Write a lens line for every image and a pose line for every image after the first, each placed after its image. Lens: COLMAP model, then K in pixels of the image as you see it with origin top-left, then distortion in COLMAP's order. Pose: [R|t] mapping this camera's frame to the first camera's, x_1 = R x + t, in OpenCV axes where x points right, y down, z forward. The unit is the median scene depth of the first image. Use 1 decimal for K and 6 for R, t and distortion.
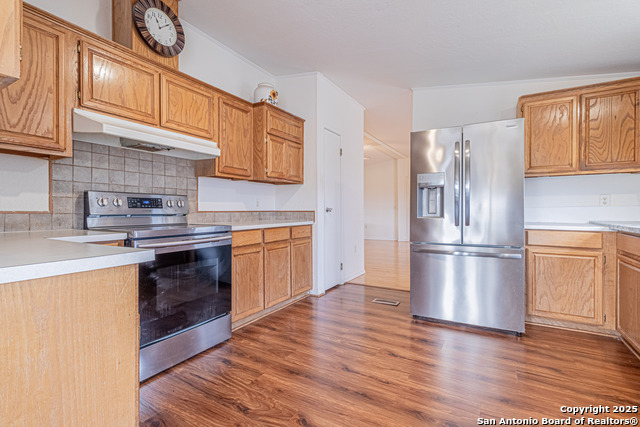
lens RADIAL K [[294.6, 0, 326.7], [0, 294.6, 212.8], [0, 0, 1]] dist [0.003025, 0.000913]
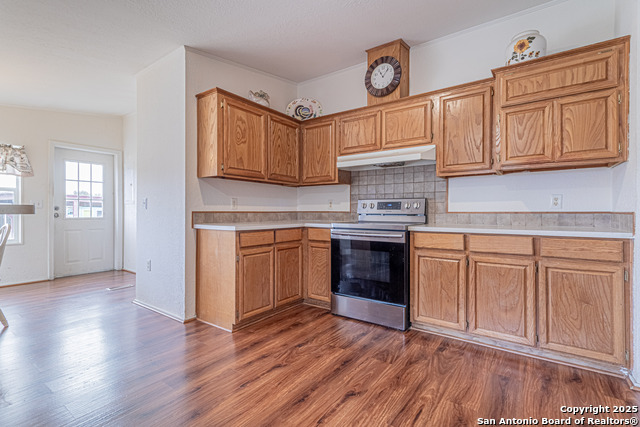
lens RADIAL K [[291.1, 0, 321.4], [0, 291.1, 211.3], [0, 0, 1]] dist [0.001651, 0.000287]
pose [[-0.092857, 0.000944, -0.995679, 0.667048], [-0.008415, 0.999963, 0.001733, -0.005708], [0.995644, 0.008540, -0.092845, 0.709534]]
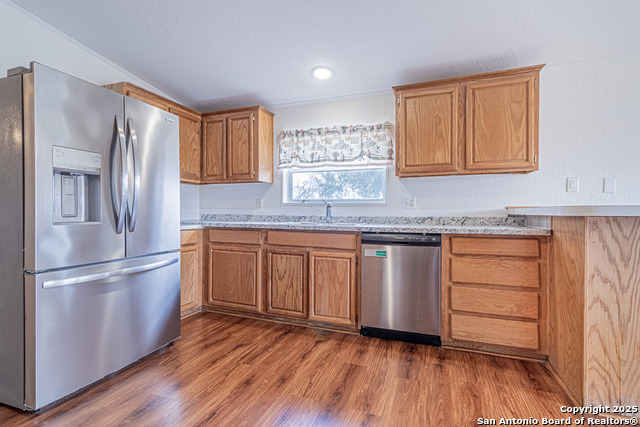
lens RADIAL K [[295.5, 0, 320.0], [0, 295.5, 213.5], [0, 0, 1]] dist [0.000274, -0.000005]
pose [[-0.142589, -0.005672, 0.989766, -0.315550], [0.005687, 0.999962, 0.006550, -0.005499], [-0.989766, 0.006563, -0.142551, 0.594517]]
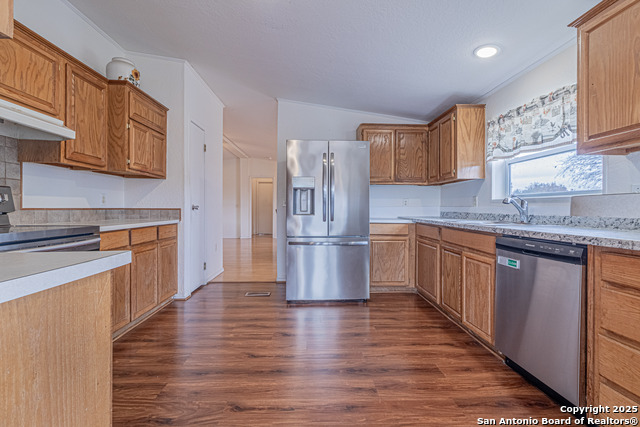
lens RADIAL K [[291.1, 0, 321.4], [0, 291.1, 211.3], [0, 0, 1]] dist [0.001651, 0.000287]
pose [[0.849417, 0.000191, 0.527723, -0.200591], [-0.000989, 0.999999, 0.001230, 0.000985], [-0.527722, -0.001567, 0.849416, -0.023257]]
